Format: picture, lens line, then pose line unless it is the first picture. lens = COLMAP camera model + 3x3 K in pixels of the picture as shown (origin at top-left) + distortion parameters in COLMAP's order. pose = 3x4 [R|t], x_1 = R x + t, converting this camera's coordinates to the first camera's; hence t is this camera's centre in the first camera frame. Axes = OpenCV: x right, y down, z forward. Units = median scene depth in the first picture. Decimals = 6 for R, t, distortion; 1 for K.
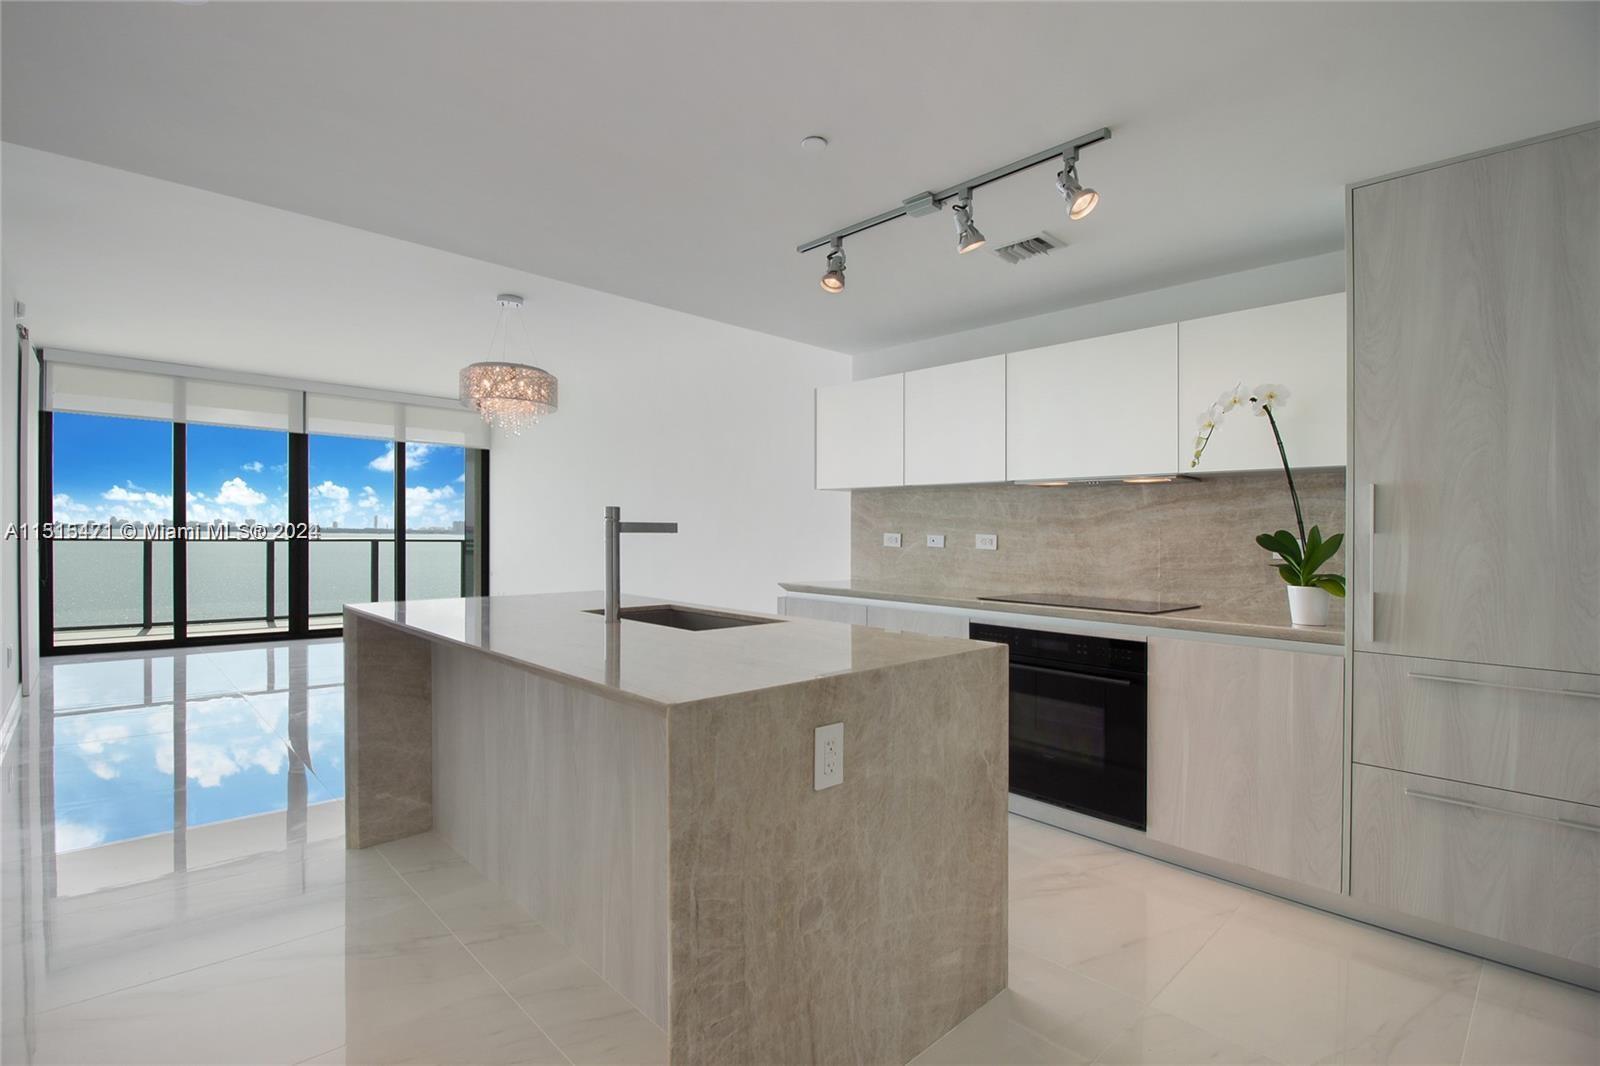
lens RADIAL K [[753.5, 0, 792.8], [0, 753.5, 542.6], [0, 0, 1]] dist [-0.012475, -0.003116]
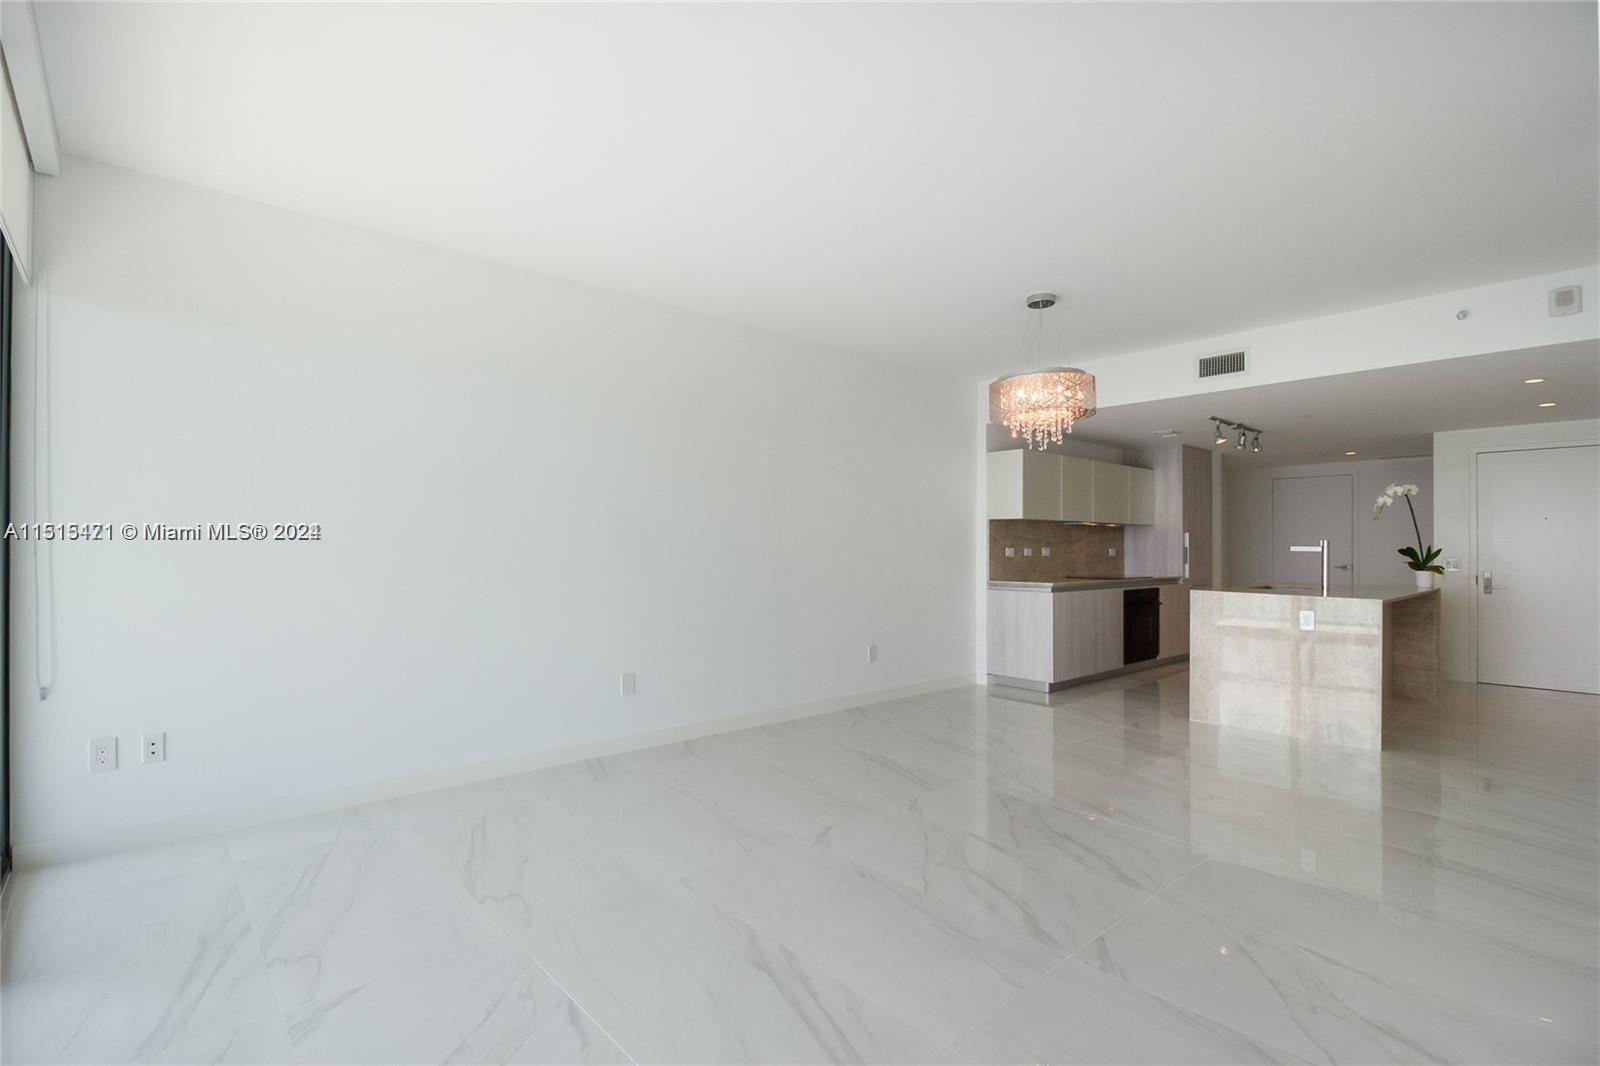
lens RADIAL K [[753.5, 0, 782.4], [0, 753.5, 535.2], [0, 0, 1]] dist [-0.012475, -0.003116]
pose [[0.049449, -0.001080, 0.998776, -1.695692], [0.008425, 0.999964, 0.000664, -0.051257], [-0.998741, 0.008382, 0.049456, 1.641913]]
